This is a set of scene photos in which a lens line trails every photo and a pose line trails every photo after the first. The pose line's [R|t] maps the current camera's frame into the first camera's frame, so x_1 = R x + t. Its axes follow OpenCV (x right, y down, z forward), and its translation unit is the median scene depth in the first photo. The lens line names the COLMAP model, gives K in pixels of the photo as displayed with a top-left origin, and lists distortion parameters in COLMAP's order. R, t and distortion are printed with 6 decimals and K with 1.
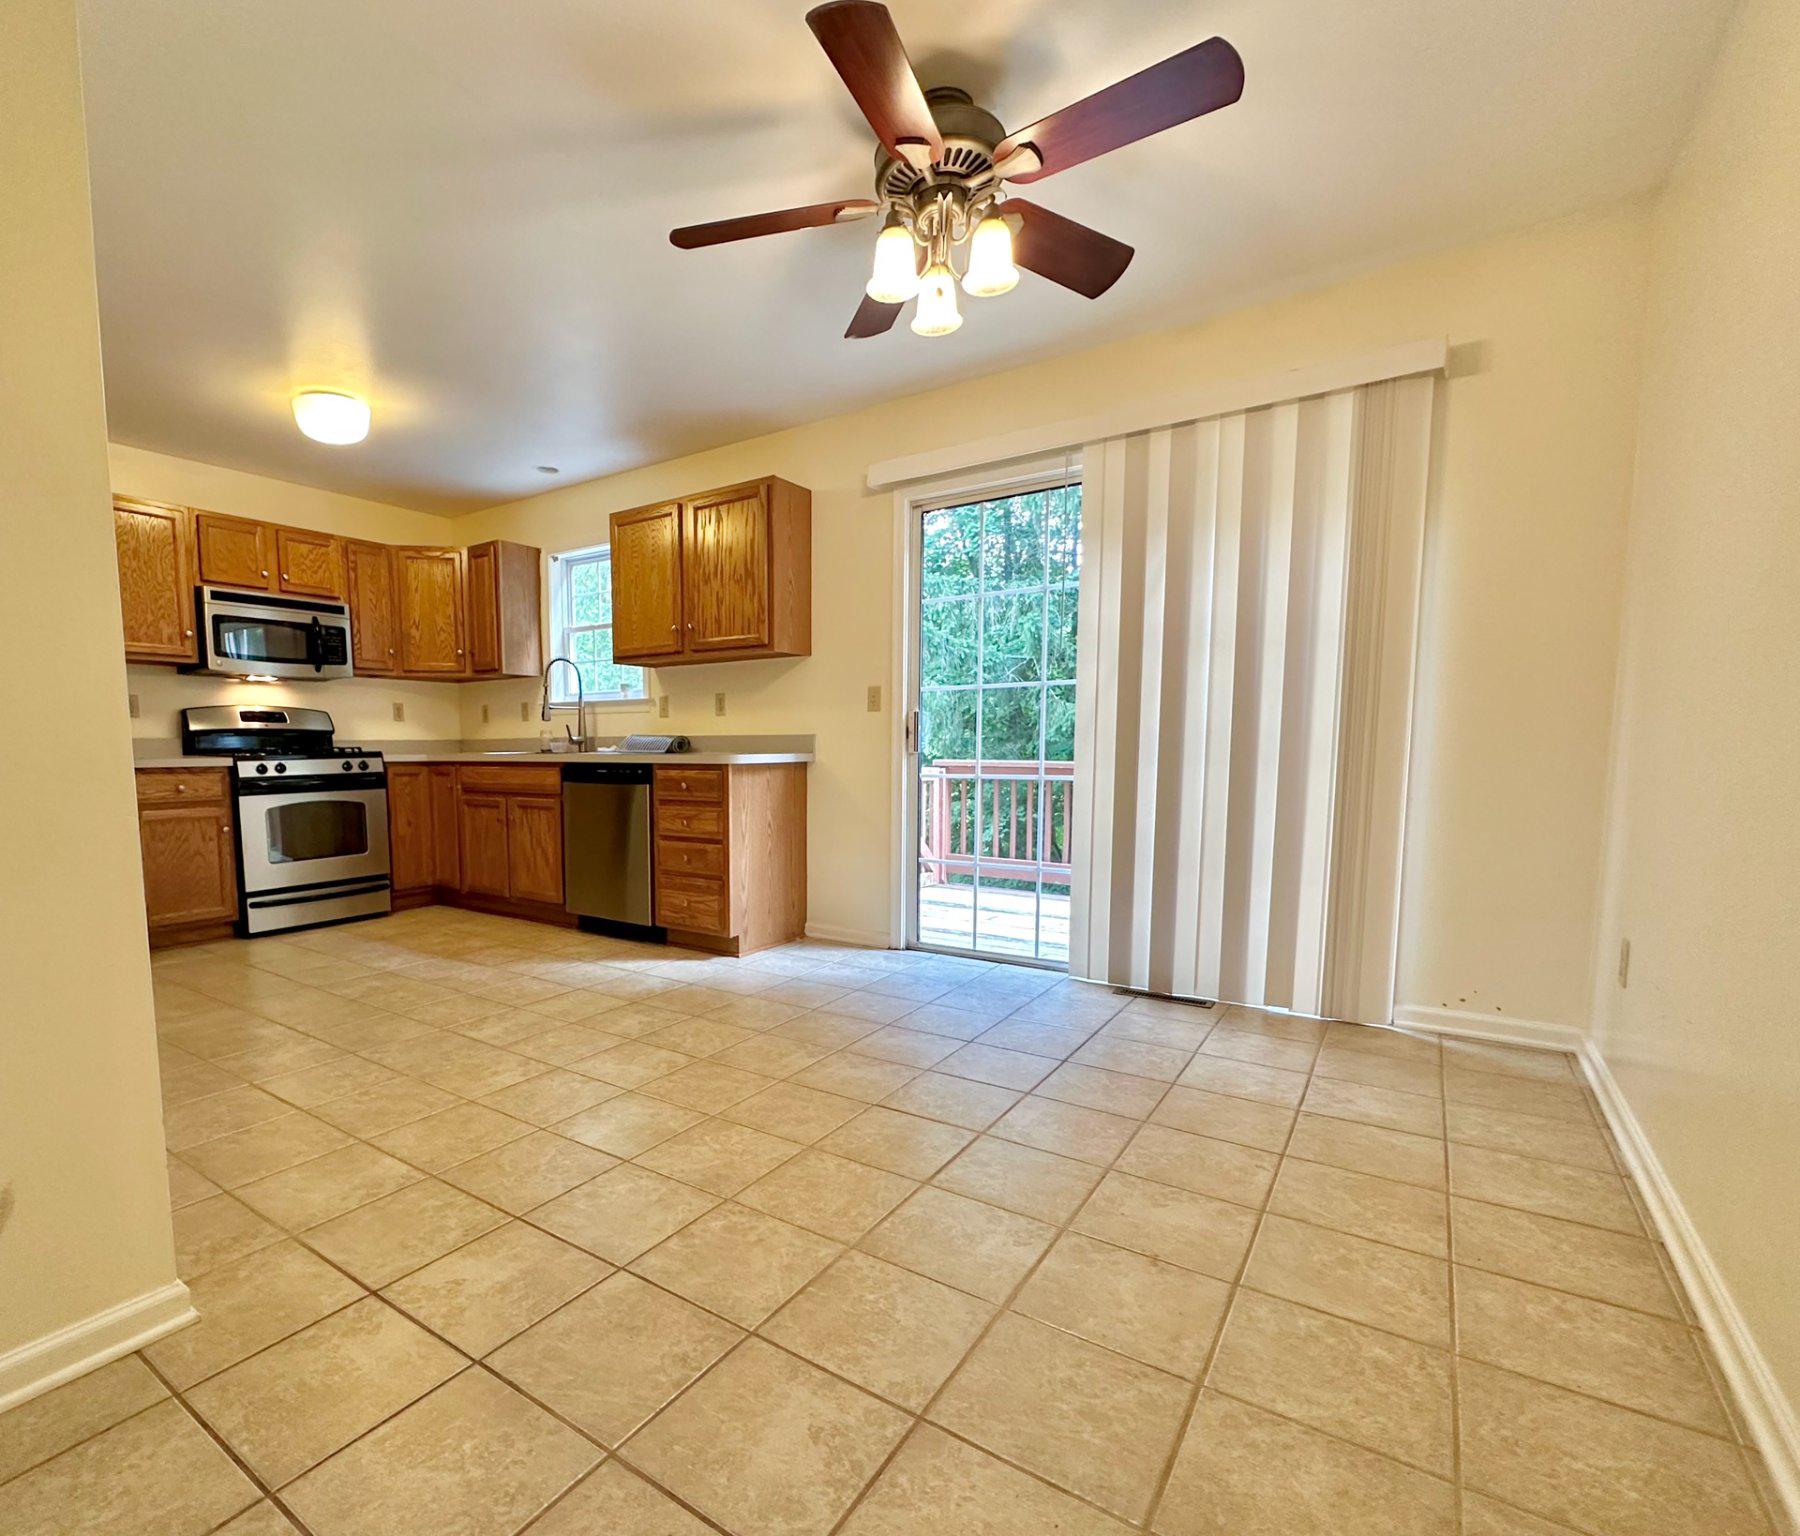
lens RADIAL K [[891.3, 0, 768.6], [0, 891.3, 839.2], [0, 0, 1]] dist [-0.003073, -0.000052]
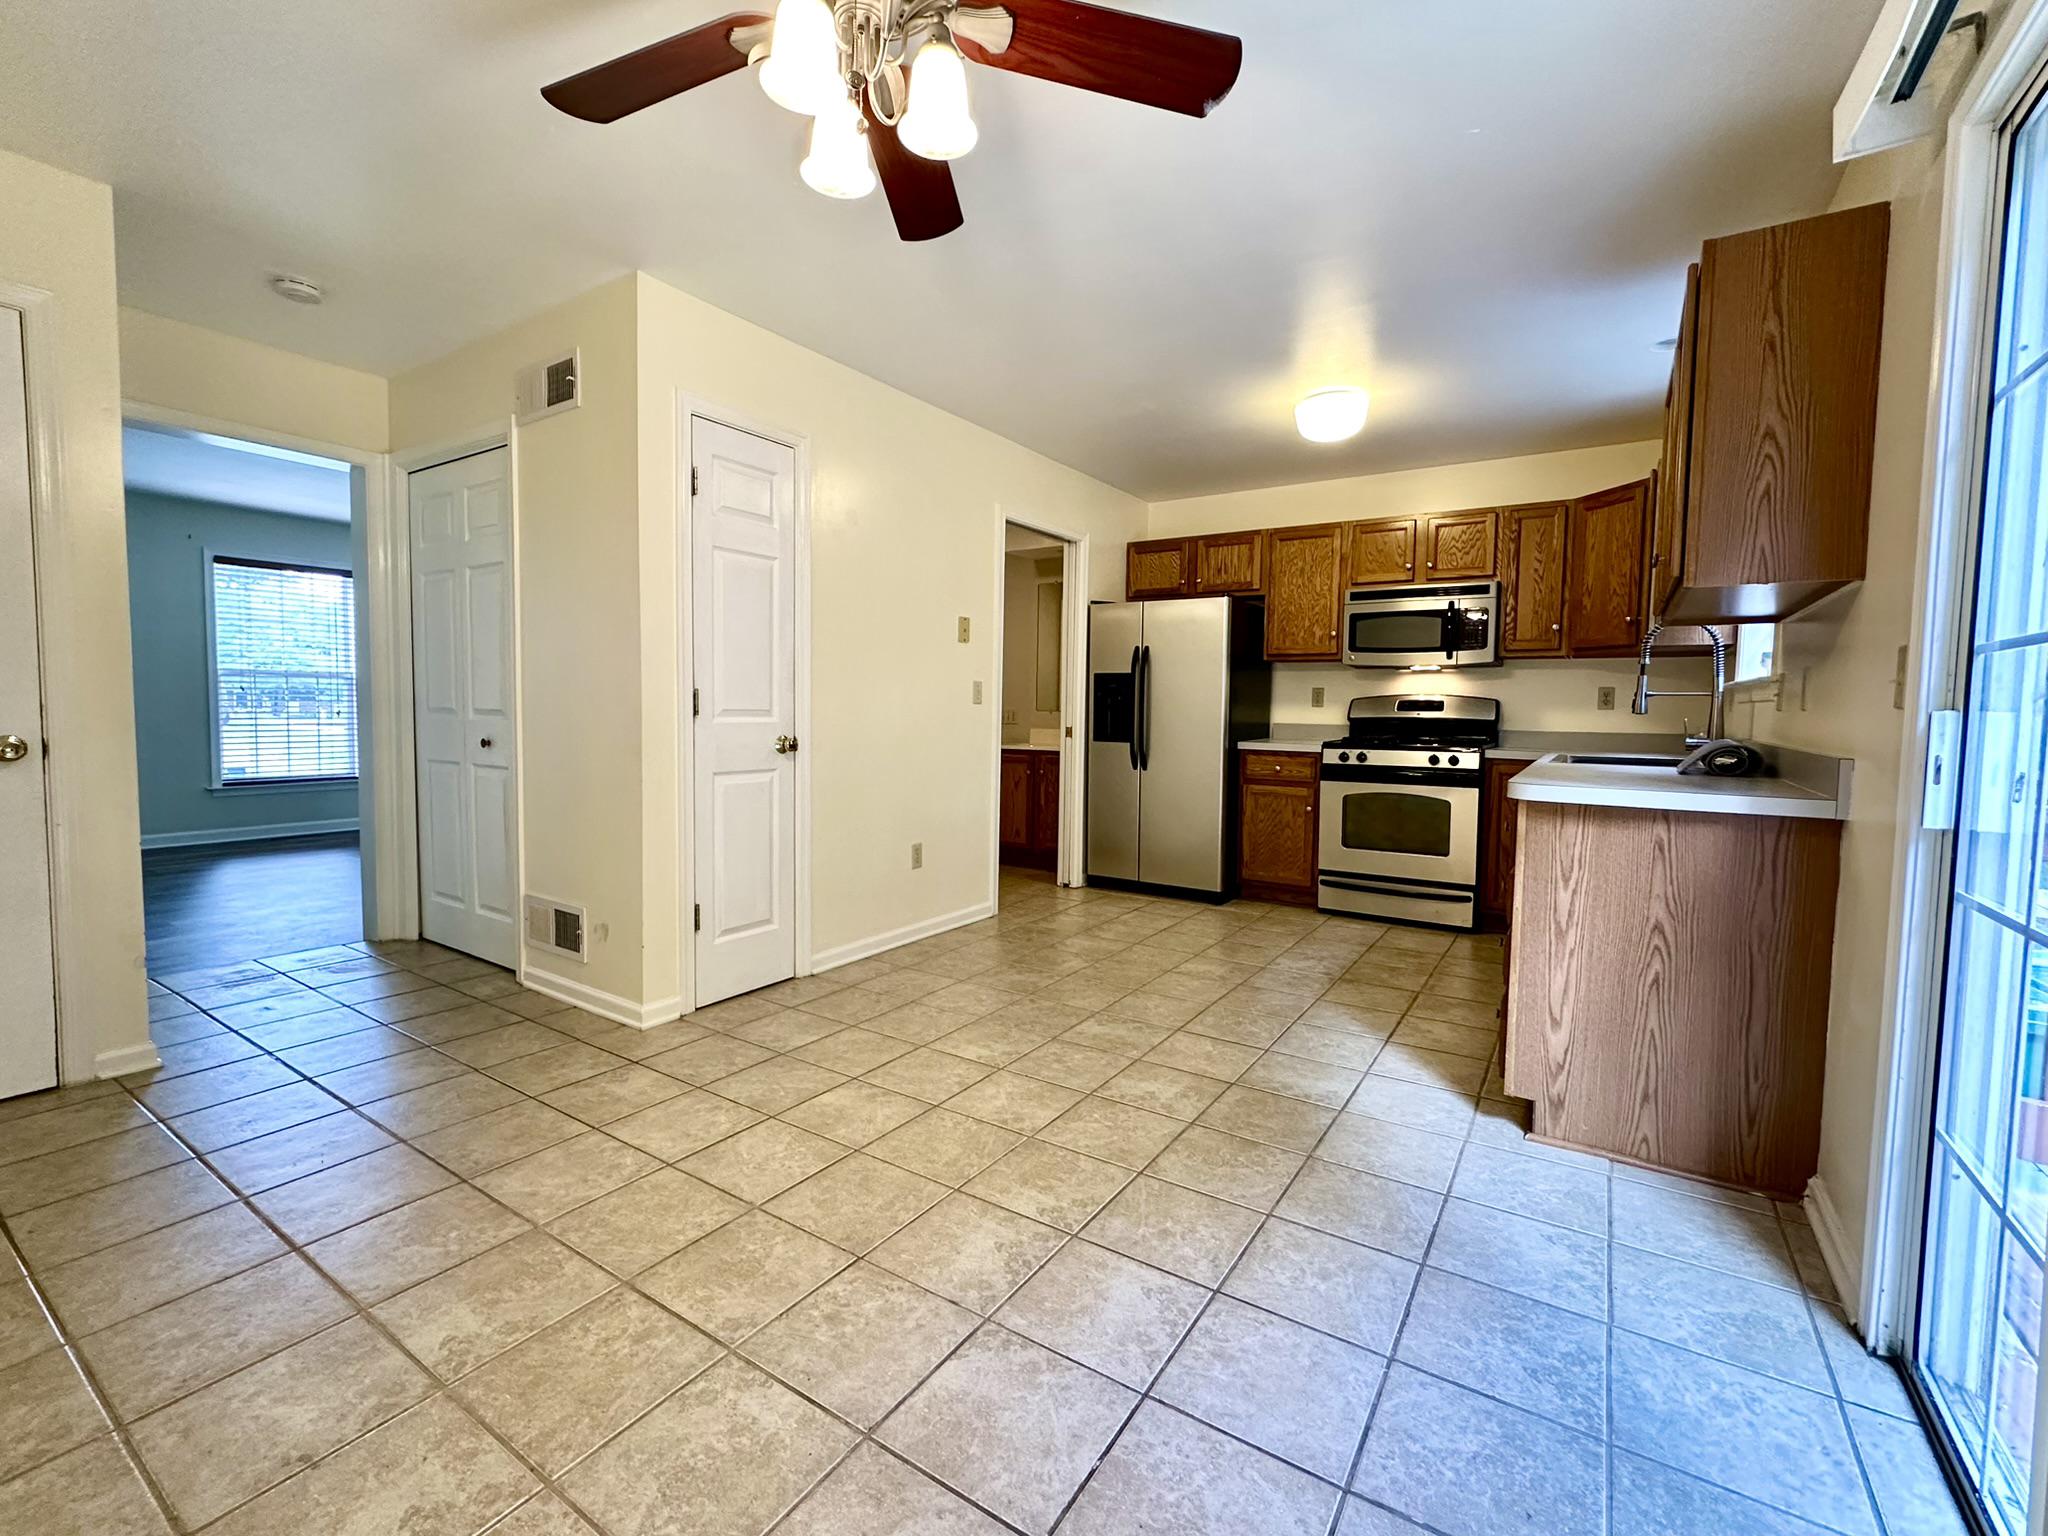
lens RADIAL K [[874.0, 0, 1024.0], [0, 874.0, 768.0], [0, 0, 1]] dist [-0.004490, 0.000078]
pose [[0.059870, 0.075856, -0.995320, 0.413903], [-0.121062, 0.990300, 0.068192, -0.085898], [0.990838, 0.116413, 0.068472, 0.526914]]
